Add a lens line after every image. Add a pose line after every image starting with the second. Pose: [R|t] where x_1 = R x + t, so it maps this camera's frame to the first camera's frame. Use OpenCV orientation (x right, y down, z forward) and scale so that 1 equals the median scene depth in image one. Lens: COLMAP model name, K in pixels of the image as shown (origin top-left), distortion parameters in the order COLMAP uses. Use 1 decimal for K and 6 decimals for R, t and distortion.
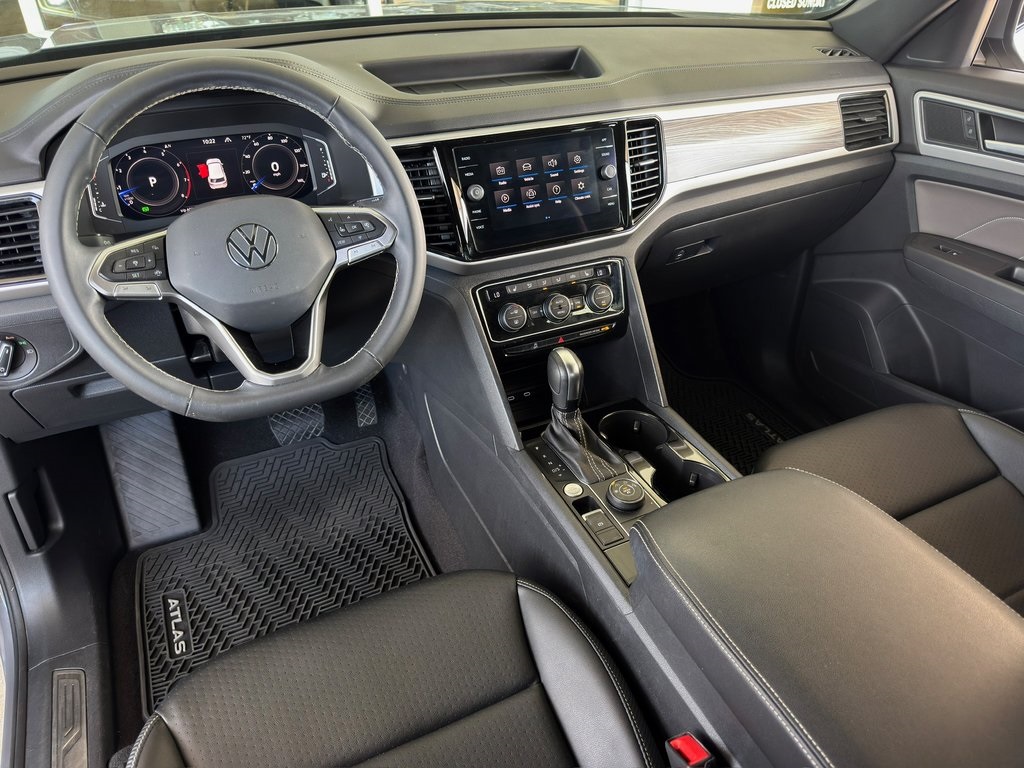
lens RADIAL K [[742.6, 0, 512.0], [0, 742.6, 384.0], [0, 0, 1]] dist [0.096736, -0.187368]
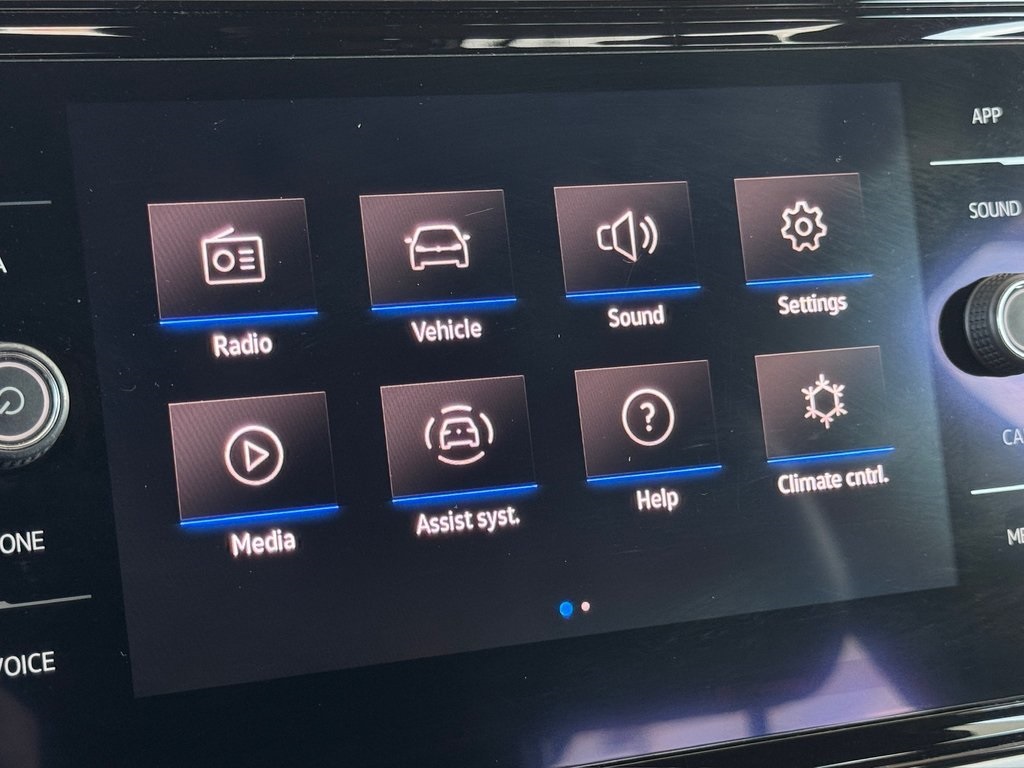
lens RADIAL K [[2154.2, 0, 512.0], [0, 2154.2, 384.0], [0, 0, 1]] dist [0.048156, 0.224950]
pose [[0.997783, 0.055399, -0.036884, 0.050899], [-0.063235, 0.961956, -0.265787, -0.164805], [0.020757, 0.267530, 0.963326, 0.638526]]
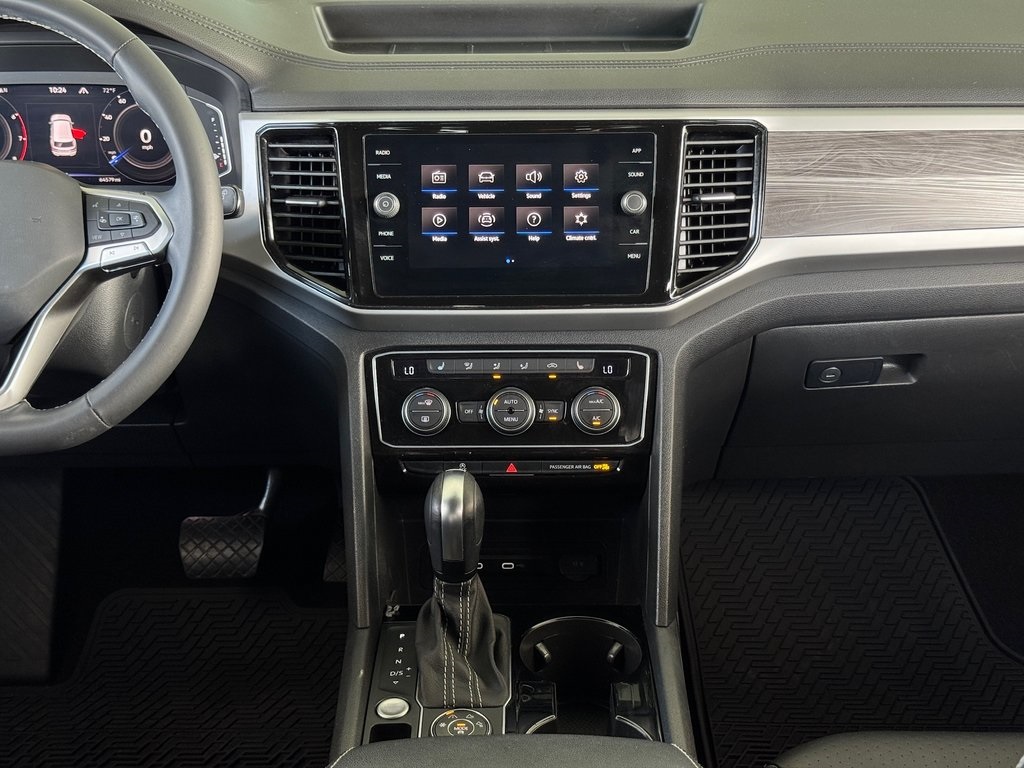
lens RADIAL K [[1471.5, 0, 512.2], [0, 1471.5, 399.7], [0, 0, 1]] dist [0.124578, -0.028736]
pose [[0.897736, 0.167712, -0.407360, 0.580833], [-0.228385, 0.967912, -0.104820, 0.011574], [0.376709, 0.187136, 0.907232, -0.067688]]
